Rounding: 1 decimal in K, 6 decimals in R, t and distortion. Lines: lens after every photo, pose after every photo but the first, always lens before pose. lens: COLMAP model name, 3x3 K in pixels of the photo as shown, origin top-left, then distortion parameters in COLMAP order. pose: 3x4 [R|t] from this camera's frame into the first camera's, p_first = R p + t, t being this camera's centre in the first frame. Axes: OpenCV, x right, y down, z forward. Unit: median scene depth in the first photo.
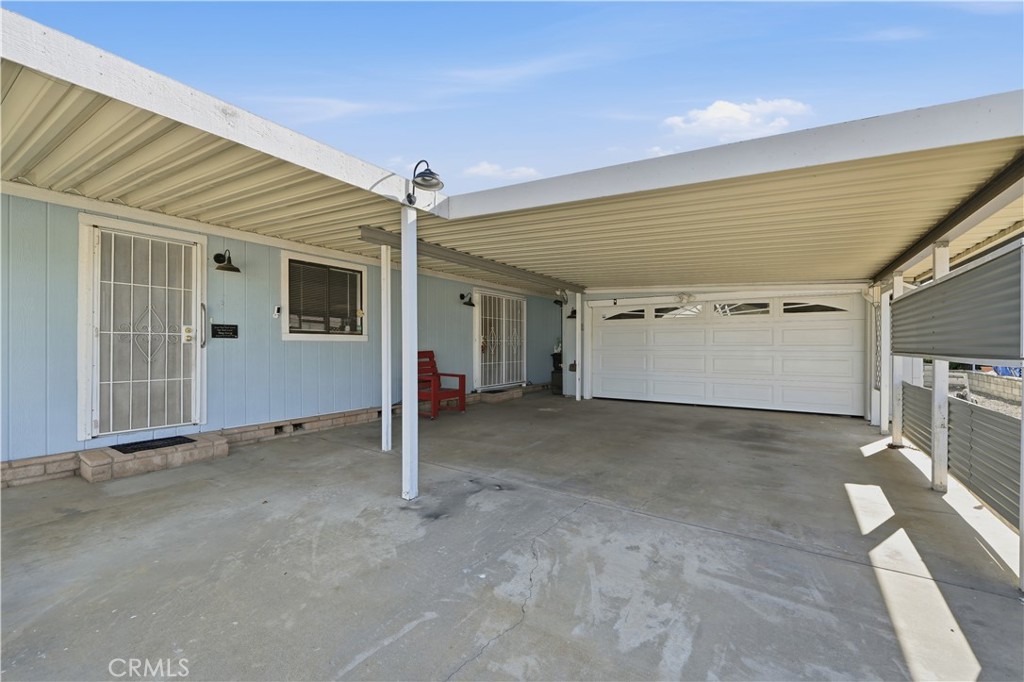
lens RADIAL K [[399.8, 0, 510.4], [0, 399.8, 344.7], [0, 0, 1]] dist [-0.002314, -0.000263]
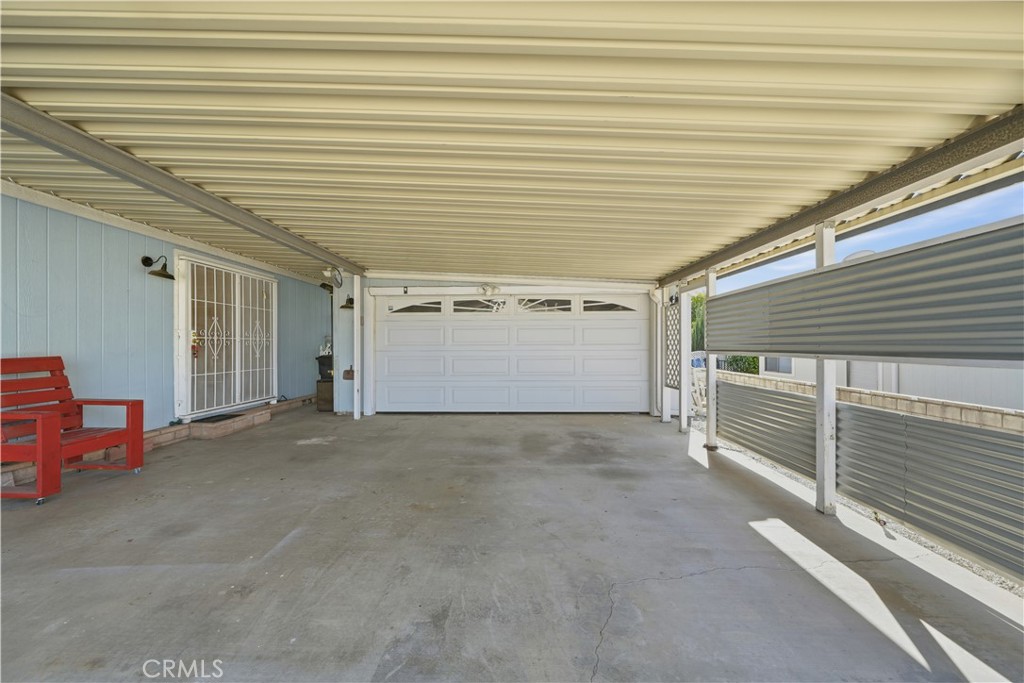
lens RADIAL K [[399.8, 0, 510.4], [0, 399.8, 345.2], [0, 0, 1]] dist [-0.002314, -0.000263]
pose [[0.847538, -0.002507, 0.530729, 0.021277], [0.002420, 0.999997, 0.000860, 0.002172], [-0.530730, 0.000555, 0.847541, 0.273307]]
